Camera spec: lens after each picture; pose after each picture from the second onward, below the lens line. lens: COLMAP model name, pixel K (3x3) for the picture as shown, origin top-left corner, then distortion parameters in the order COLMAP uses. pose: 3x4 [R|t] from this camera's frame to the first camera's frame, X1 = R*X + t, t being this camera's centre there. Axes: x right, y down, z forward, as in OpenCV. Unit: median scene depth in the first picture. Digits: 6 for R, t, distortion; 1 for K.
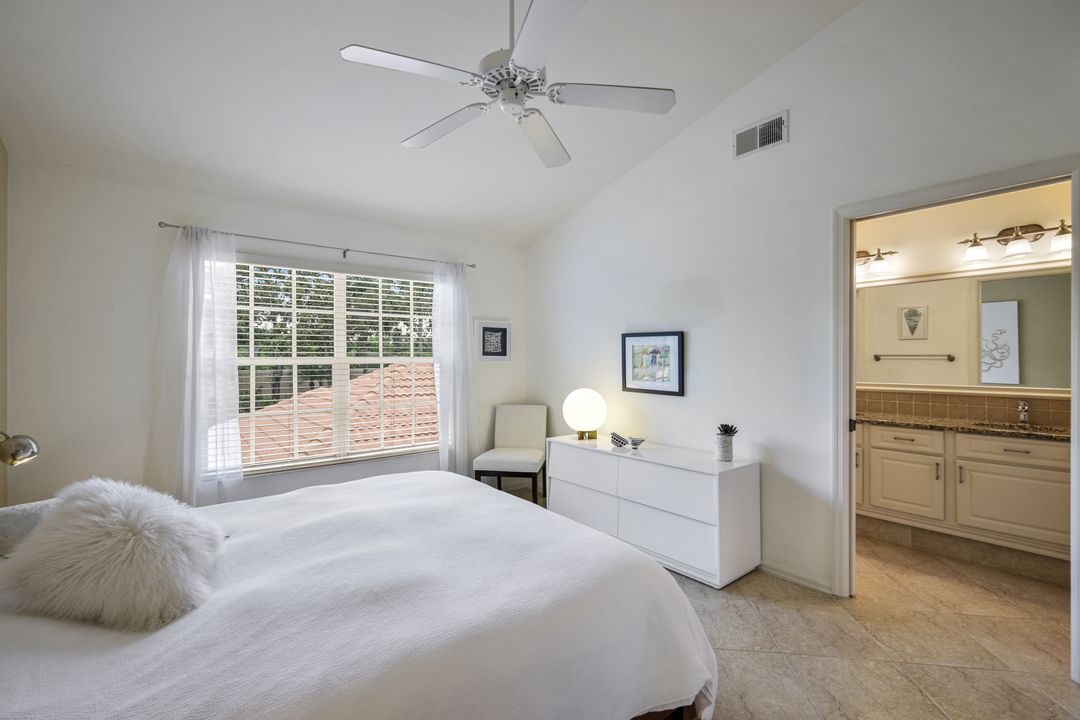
lens RADIAL K [[483.2, 0, 562.8], [0, 483.2, 361.6], [0, 0, 1]] dist [0.007817, -0.000402]
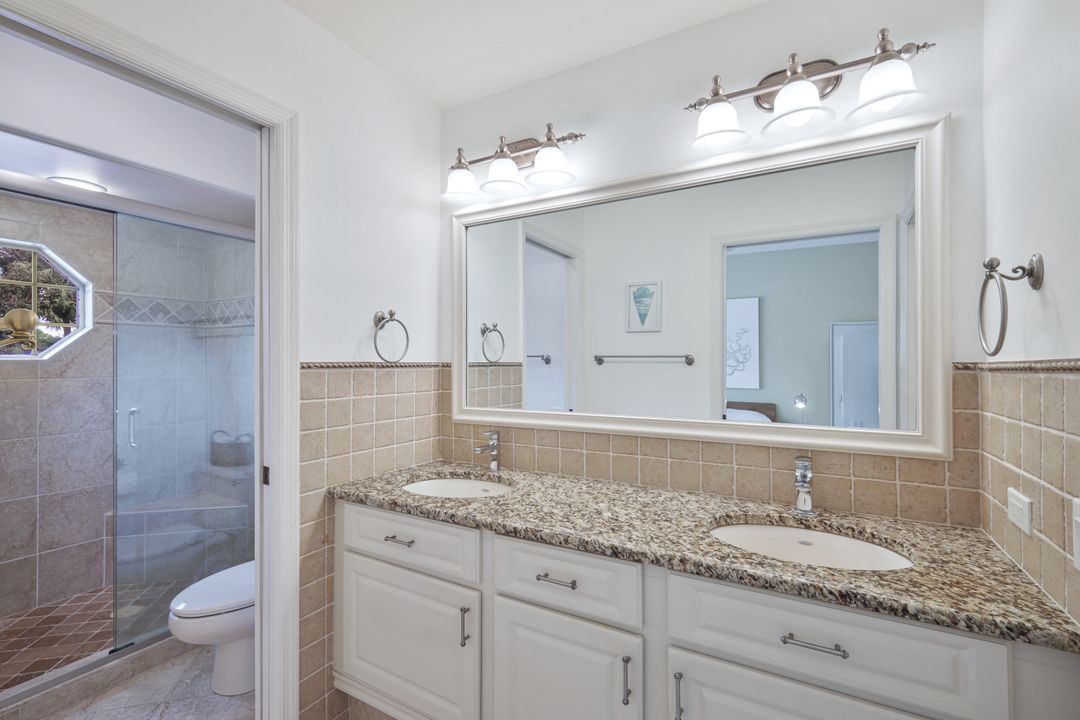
lens RADIAL K [[483.2, 0, 546.8], [0, 483.2, 369.9], [0, 0, 1]] dist [0.007817, -0.000402]
pose [[0.937151, -0.006679, 0.348860, 0.360878], [0.002866, 0.999930, 0.011443, -0.002127], [-0.348912, -0.009724, 0.937105, 0.419151]]
